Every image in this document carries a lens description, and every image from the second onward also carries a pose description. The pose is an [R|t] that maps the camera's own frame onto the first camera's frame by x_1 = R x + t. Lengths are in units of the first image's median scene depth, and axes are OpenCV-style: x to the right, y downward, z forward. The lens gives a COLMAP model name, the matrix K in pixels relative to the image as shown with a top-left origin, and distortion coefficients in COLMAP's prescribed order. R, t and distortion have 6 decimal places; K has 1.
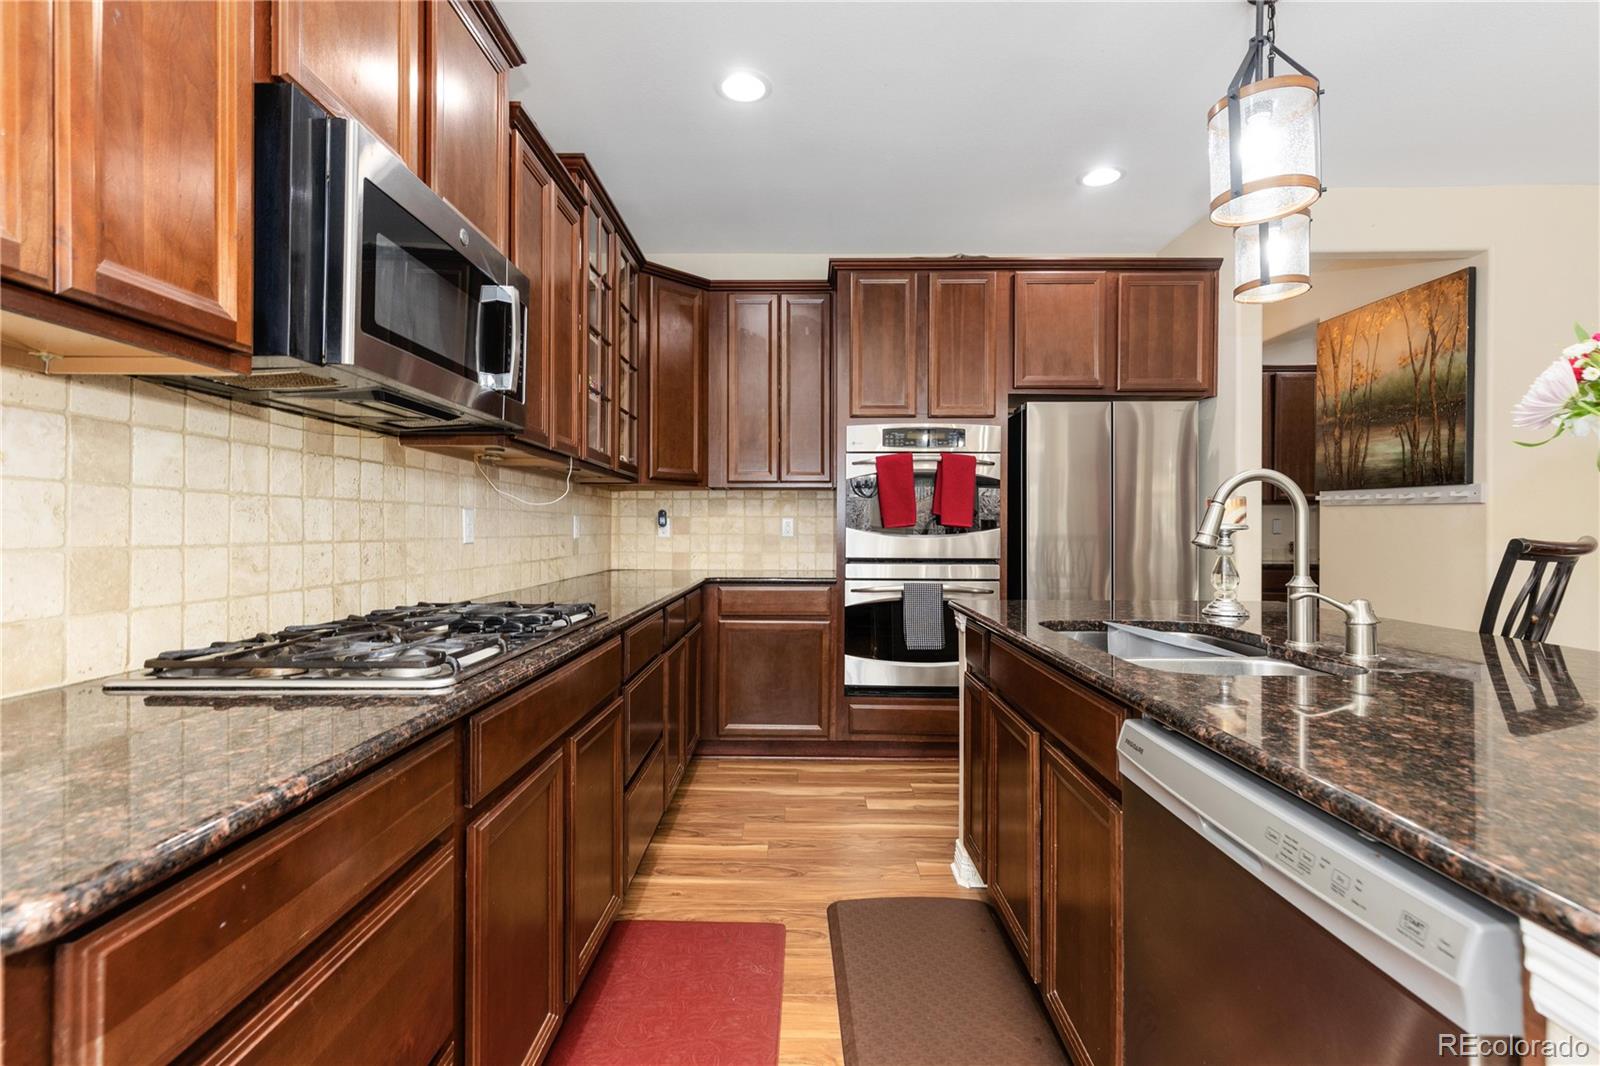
lens RADIAL K [[725.5, 0, 797.1], [0, 725.5, 527.3], [0, 0, 1]] dist [0.010432, -0.002780]
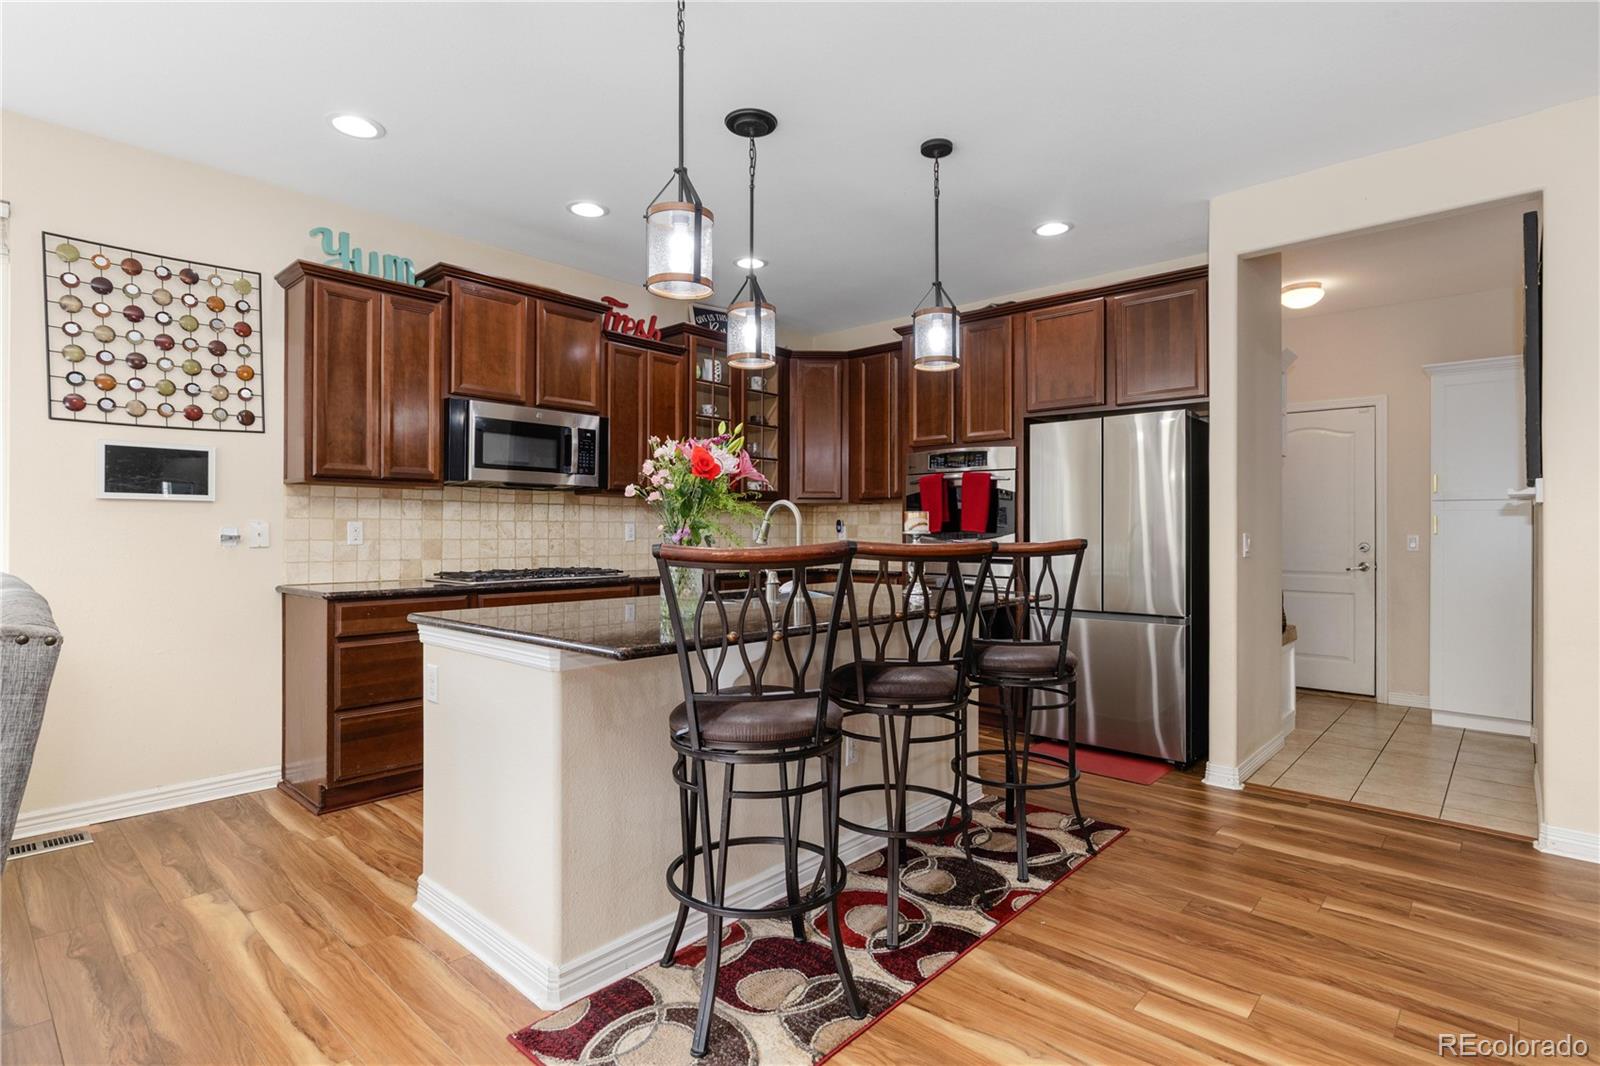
lens RADIAL K [[791.1, 0, 802.4], [0, 791.1, 530.9], [0, 0, 1]] dist [0.003370, 0.000360]
pose [[0.743158, -0.001478, -0.669115, 0.889274], [0.000971, 0.999999, -0.001130, -0.001524], [0.669115, 0.000190, 0.743158, -0.180940]]
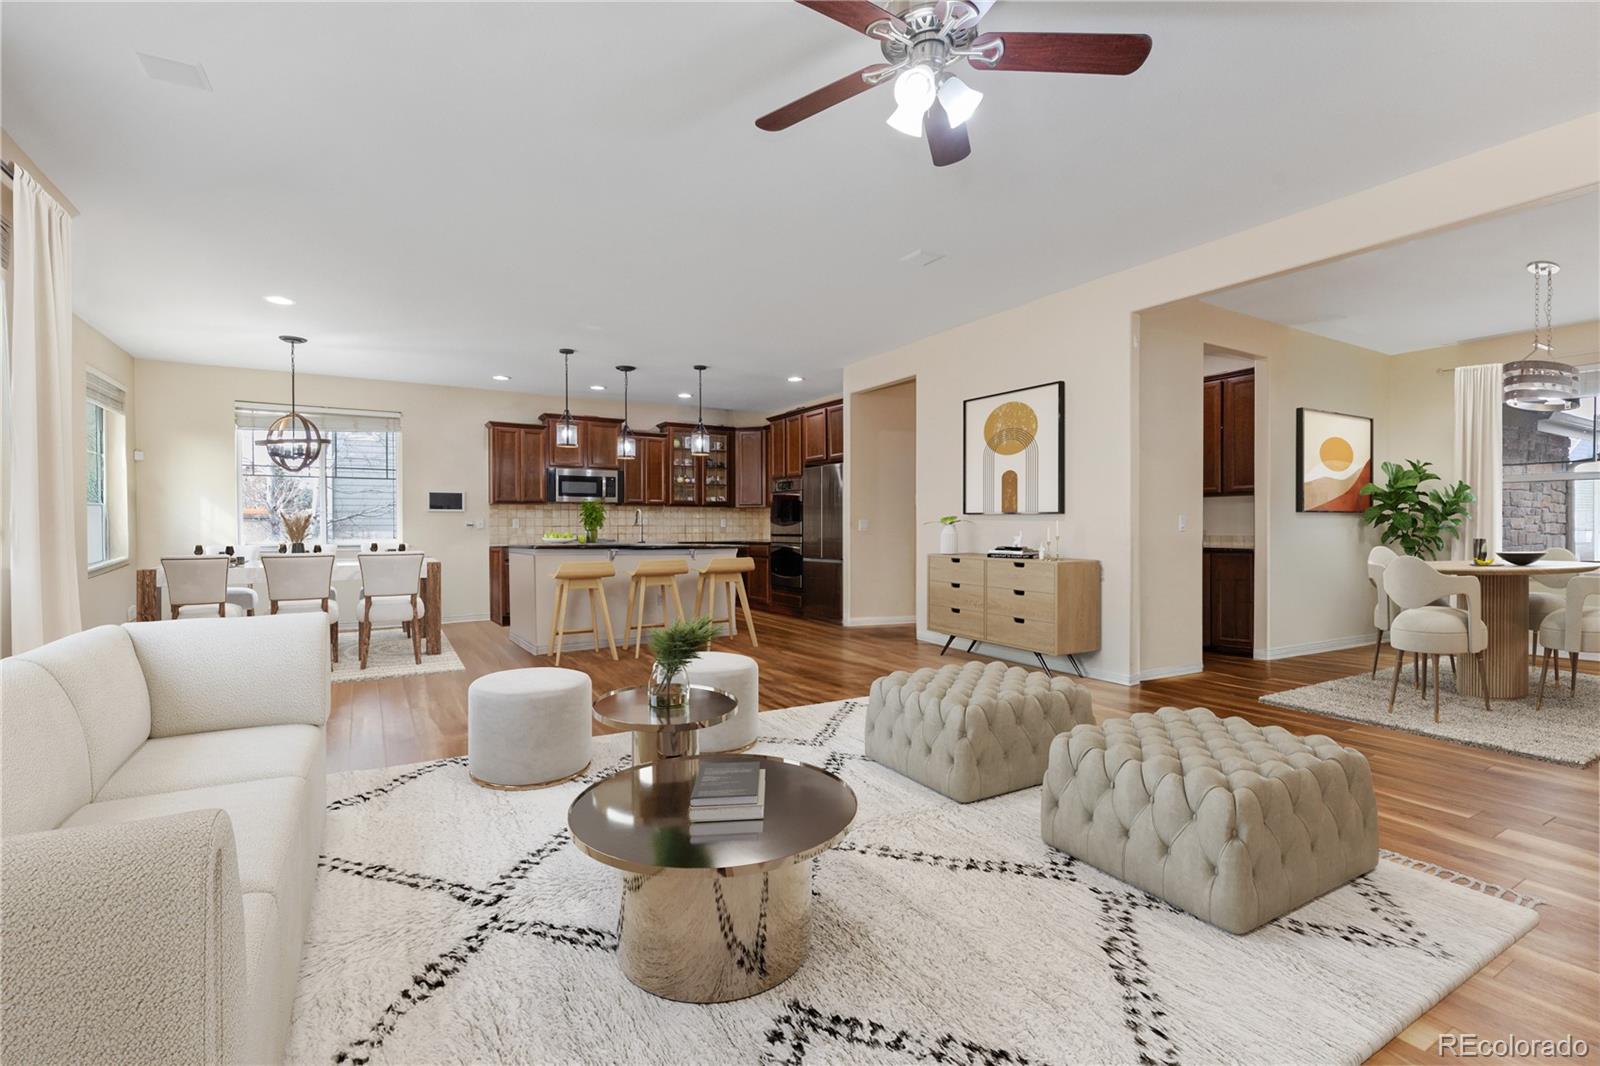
lens RADIAL K [[725.5, 0, 791.8], [0, 725.5, 530.0], [0, 0, 1]] dist [0.010432, -0.002780]
pose [[0.504898, 0.001023, -0.863179, 2.373409], [0.004163, 0.999985, 0.003620, 0.017753], [0.863169, -0.005421, 0.504886, -0.222688]]
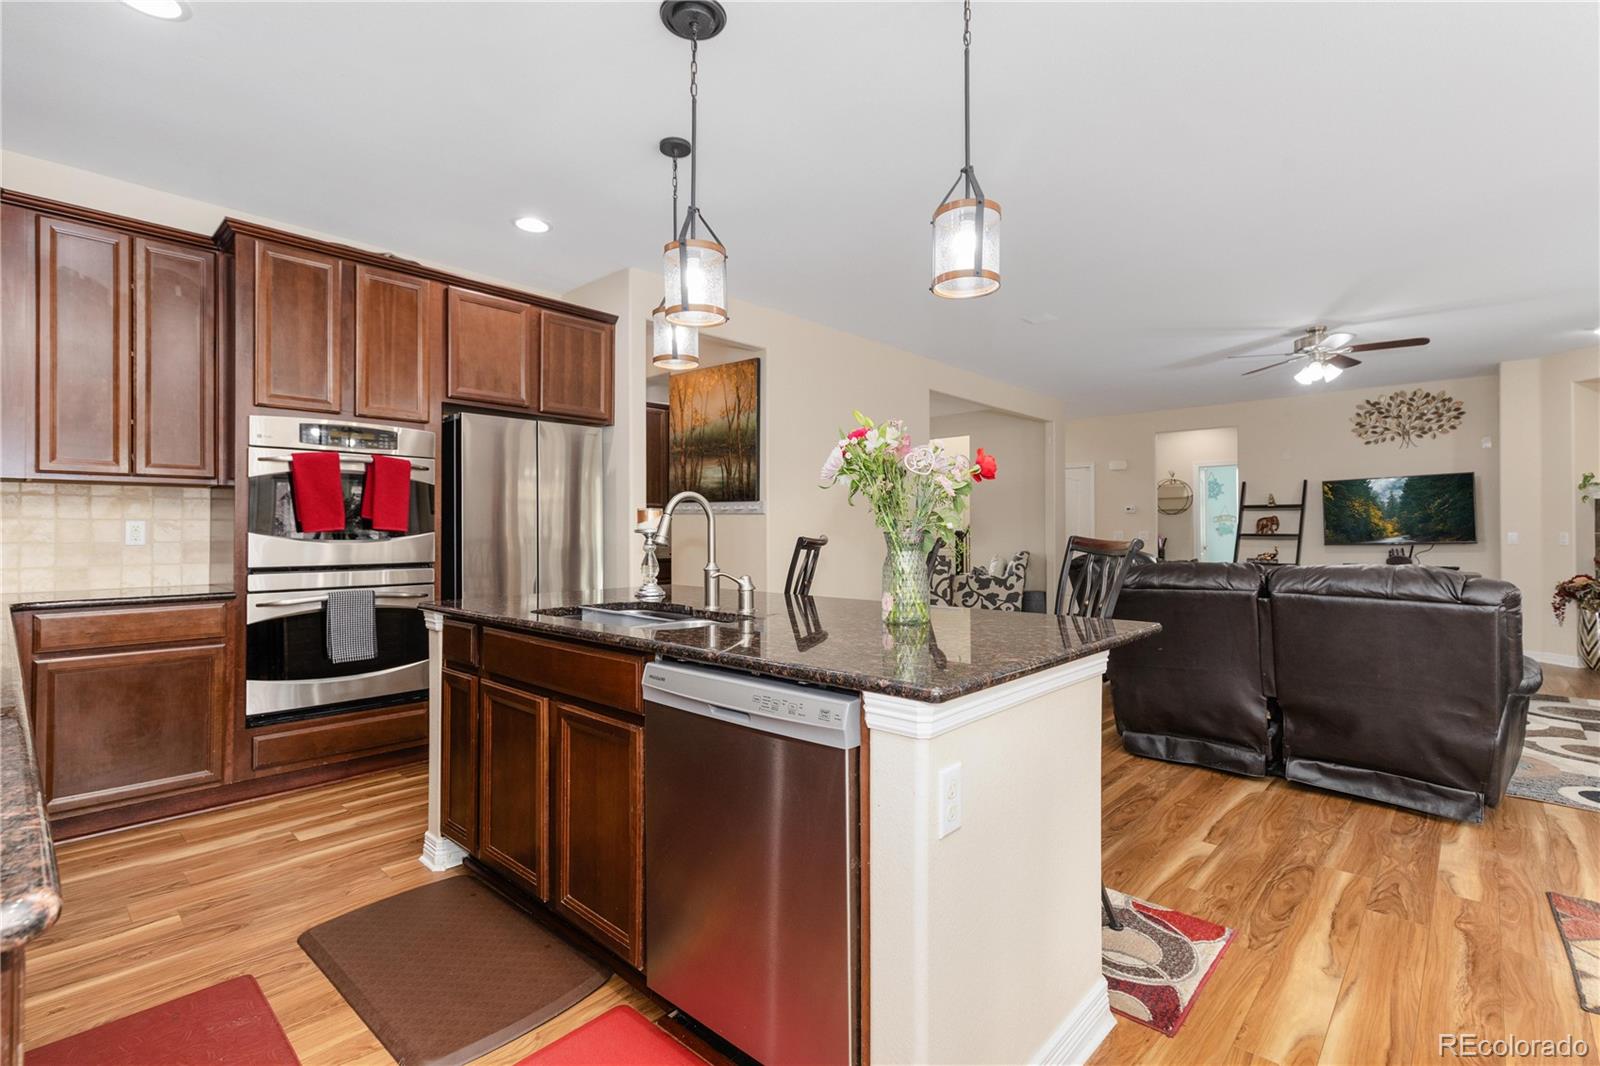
lens RADIAL K [[725.5, 0, 800.1], [0, 725.5, 525.6], [0, 0, 1]] dist [0.010432, -0.002780]
pose [[0.668126, 0.000476, 0.744048, -0.139810], [0.004028, 0.999983, -0.004256, -0.001761], [-0.744037, 0.005841, 0.668113, -0.068345]]
